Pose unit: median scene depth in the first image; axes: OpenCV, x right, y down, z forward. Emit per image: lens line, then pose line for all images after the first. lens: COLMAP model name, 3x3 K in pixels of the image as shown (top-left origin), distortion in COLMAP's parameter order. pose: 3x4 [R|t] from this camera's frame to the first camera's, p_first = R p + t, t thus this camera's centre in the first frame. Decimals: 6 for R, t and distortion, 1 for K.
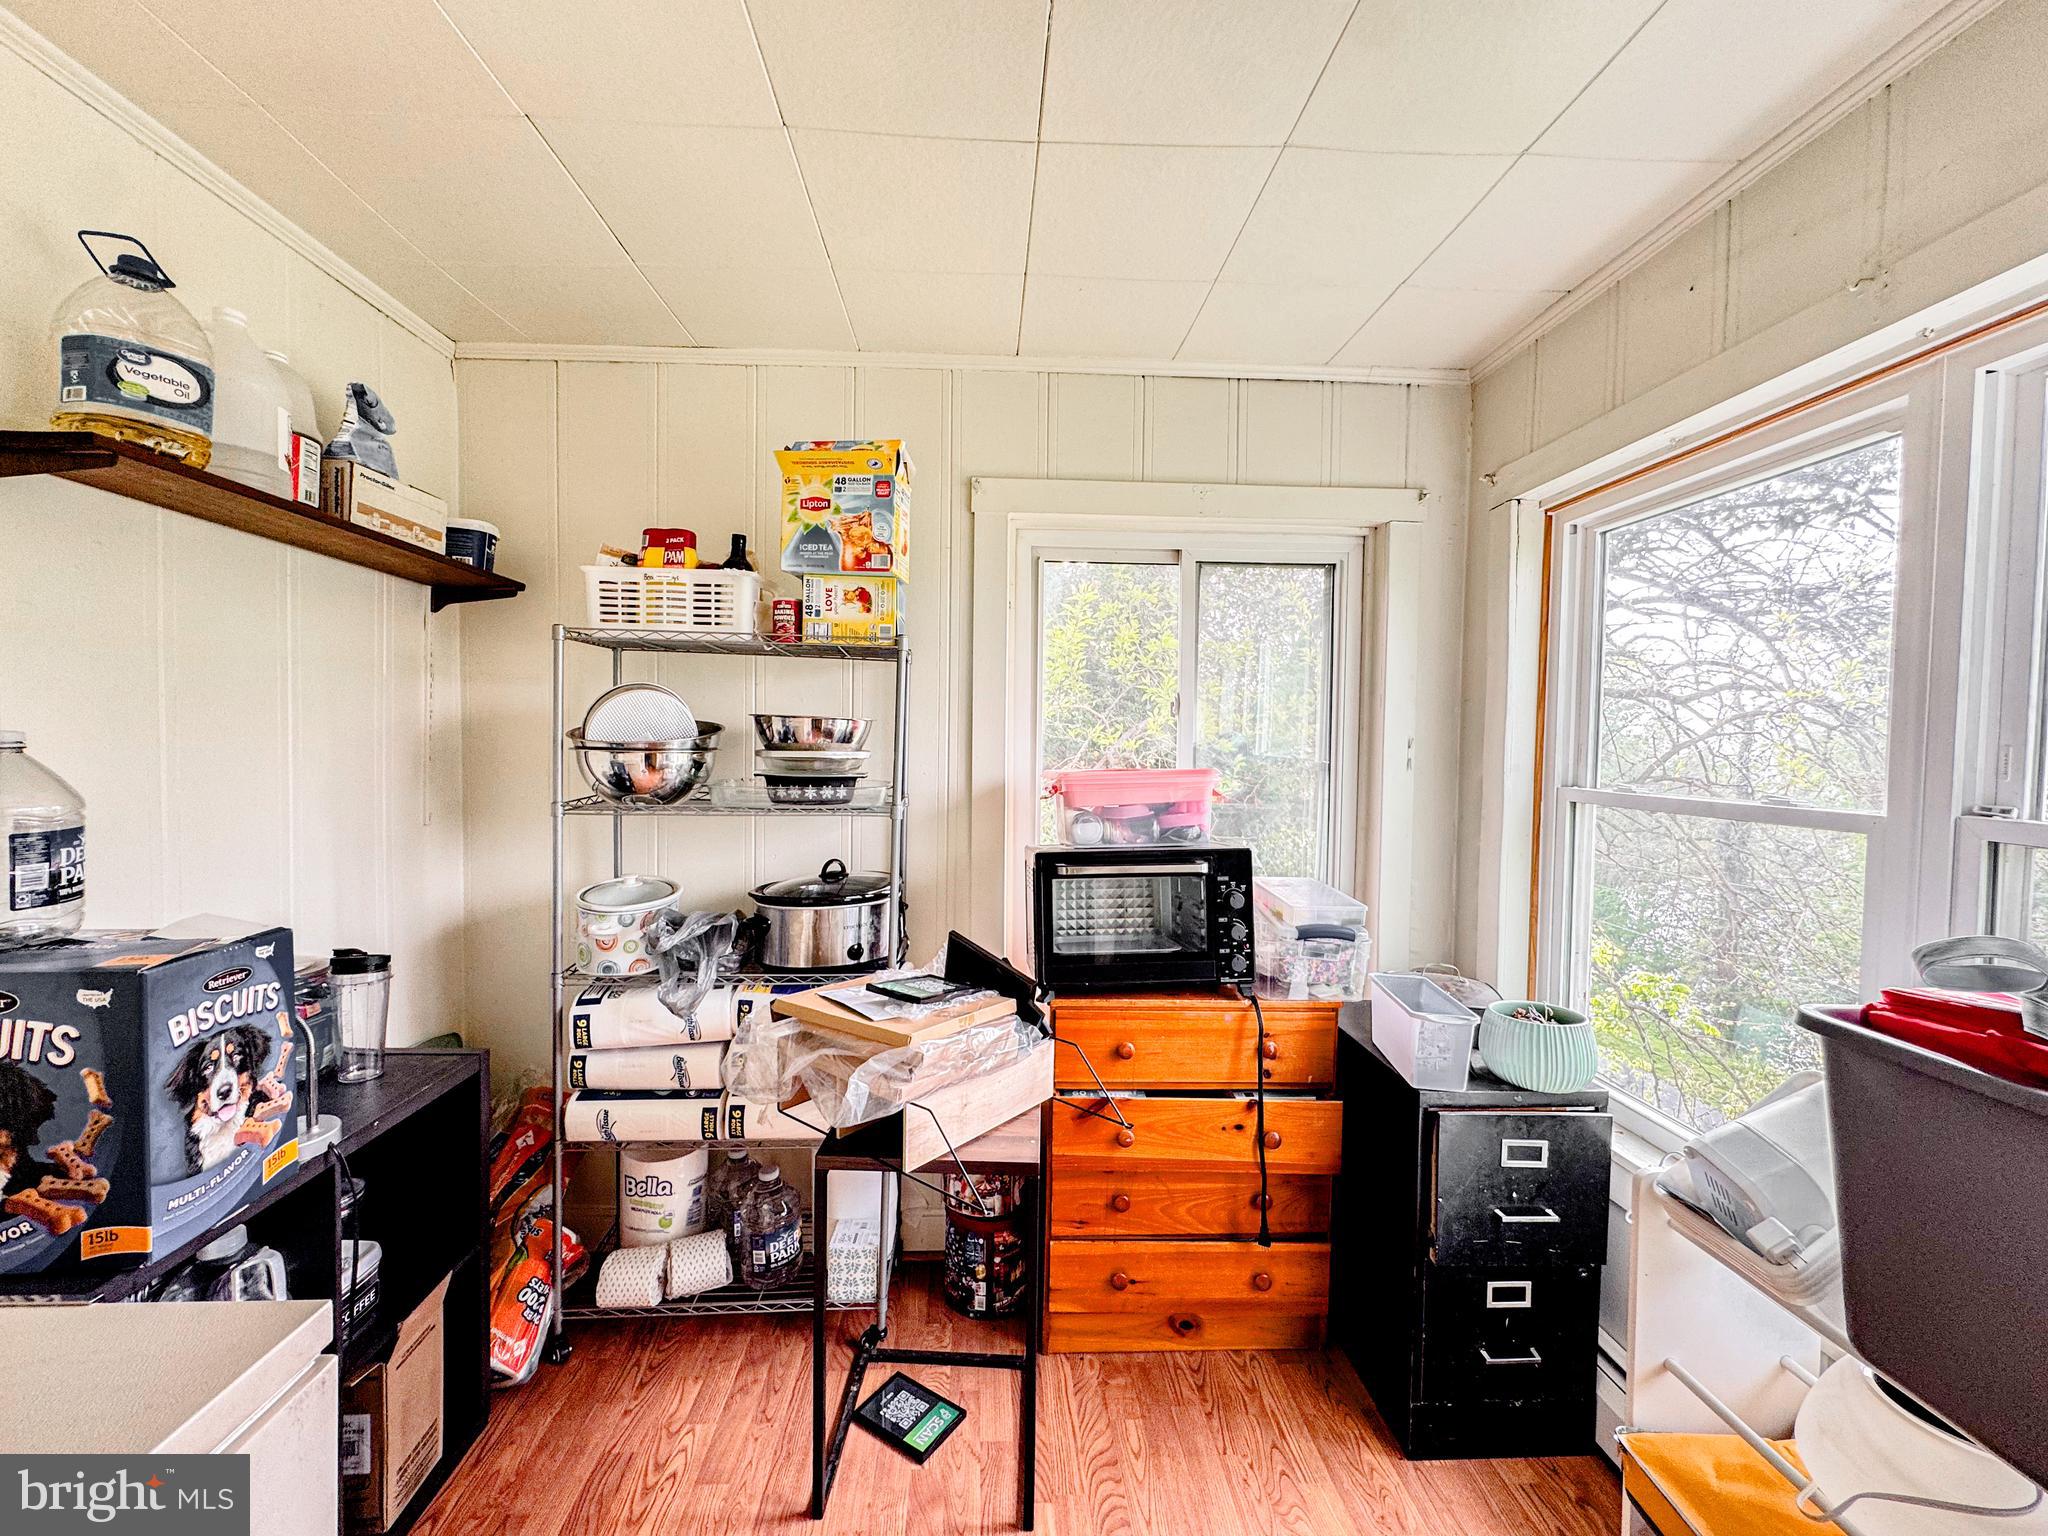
lens RADIAL K [[816.9, 0, 1017.1], [0, 816.9, 763.1], [0, 0, 1]] dist [-0.002594, -0.000491]
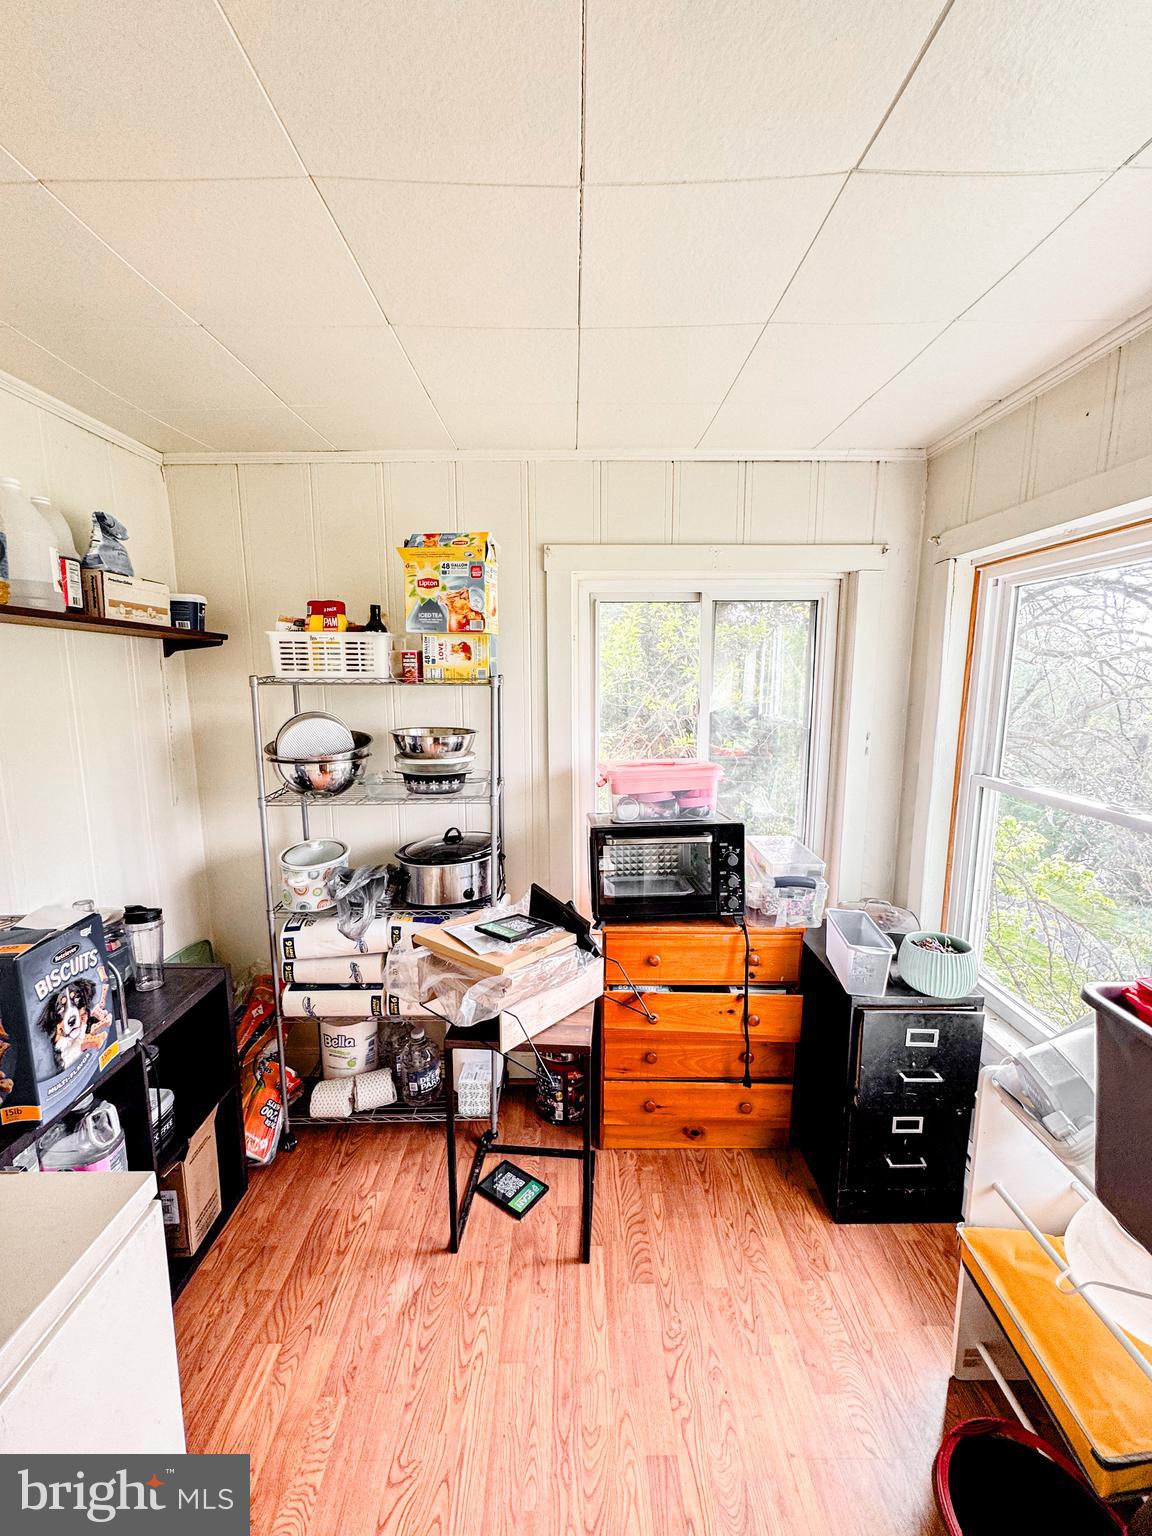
lens RADIAL K [[612.7, 0, 574.2], [0, 612.7, 766.3], [0, 0, 1]] dist [-0.002594, -0.000491]
pose [[0.999118, -0.009148, -0.040979, 0.039799], [0.013955, 0.992844, 0.118603, -0.131741], [0.039601, -0.119071, 0.992096, -0.055473]]
